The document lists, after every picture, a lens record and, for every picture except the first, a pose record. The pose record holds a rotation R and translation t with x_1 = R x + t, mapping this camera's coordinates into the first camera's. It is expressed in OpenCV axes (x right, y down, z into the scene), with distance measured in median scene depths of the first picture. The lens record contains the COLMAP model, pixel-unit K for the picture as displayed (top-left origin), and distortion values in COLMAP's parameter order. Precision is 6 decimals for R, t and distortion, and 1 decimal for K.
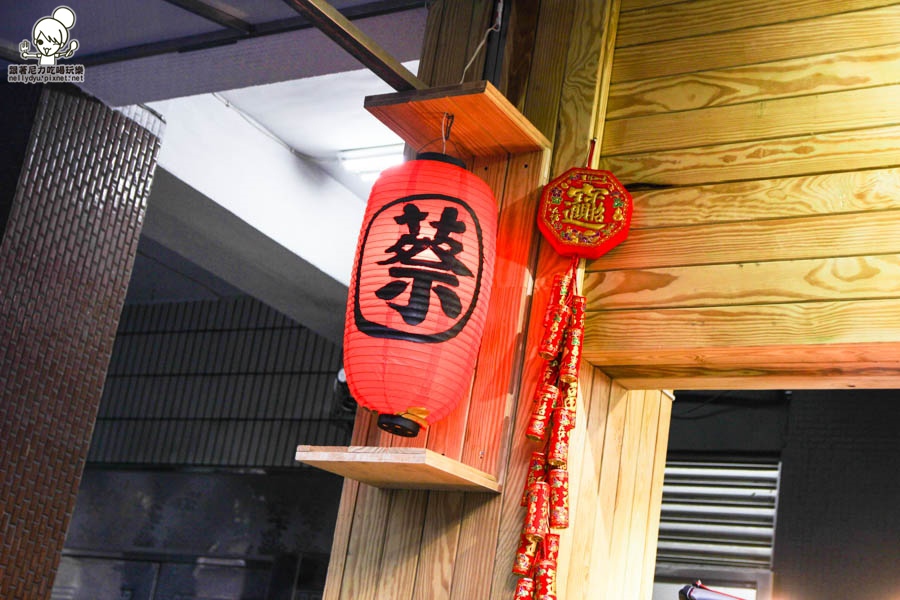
lens RADIAL K [[1428.5, 0, 448.9], [0, 1428.5, 324.7], [0, 0, 1]] dist [0.087396, 0.003909]
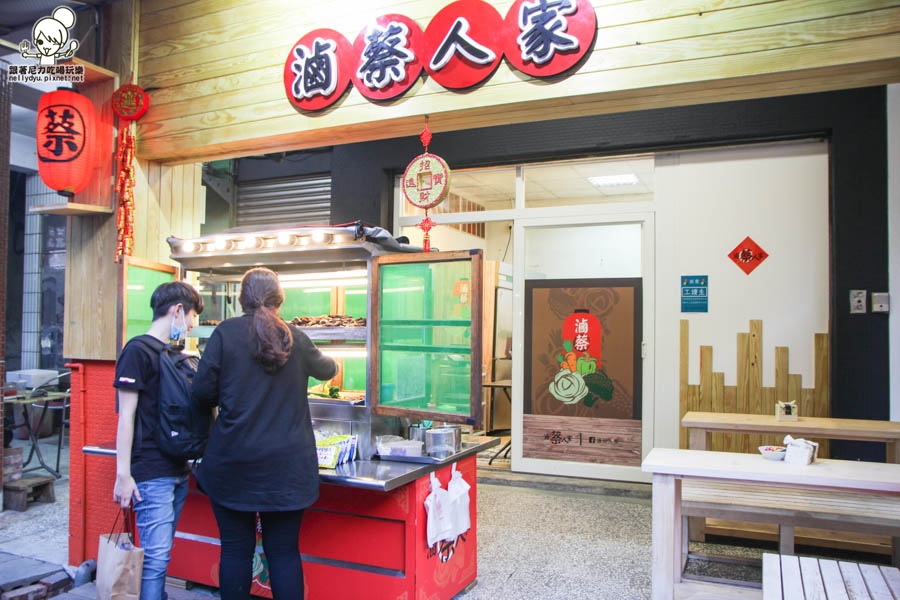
lens RADIAL K [[708.2, 0, 448.5], [0, 708.2, 315.0], [0, 0, 1]] dist [-0.133554, 0.122291]
pose [[0.982802, -0.141100, 0.119123, 0.485145], [0.100001, 0.948990, 0.299029, -0.027976], [-0.155240, -0.281974, 0.946779, -0.408310]]
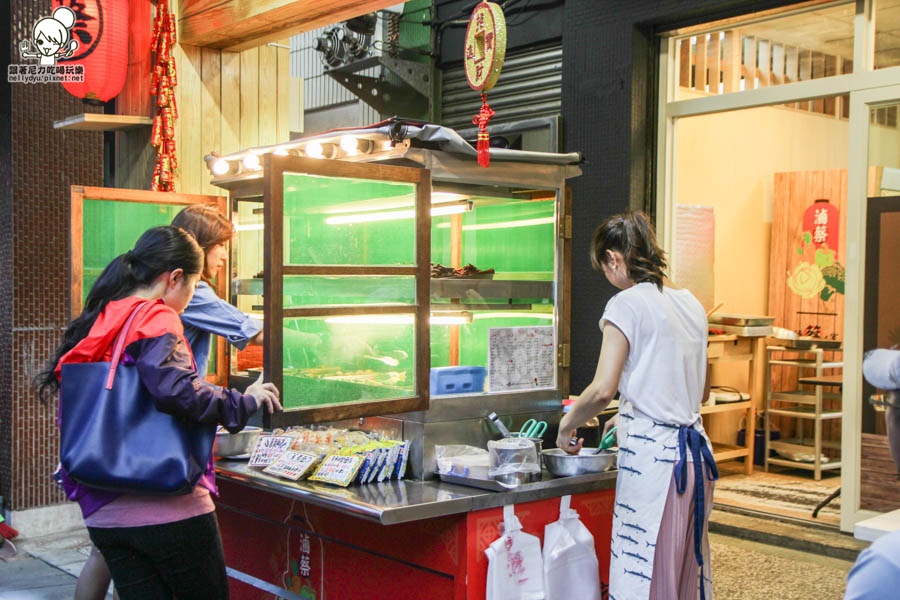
lens RADIAL K [[1116.2, 0, 450.9], [0, 1116.2, 320.6], [0, 0, 1]] dist [0.020348, 0.079949]
pose [[0.938194, -0.134435, -0.318935, 0.888861], [0.225956, 0.935919, 0.270183, 0.045896], [0.262176, -0.325549, 0.908450, -0.399081]]
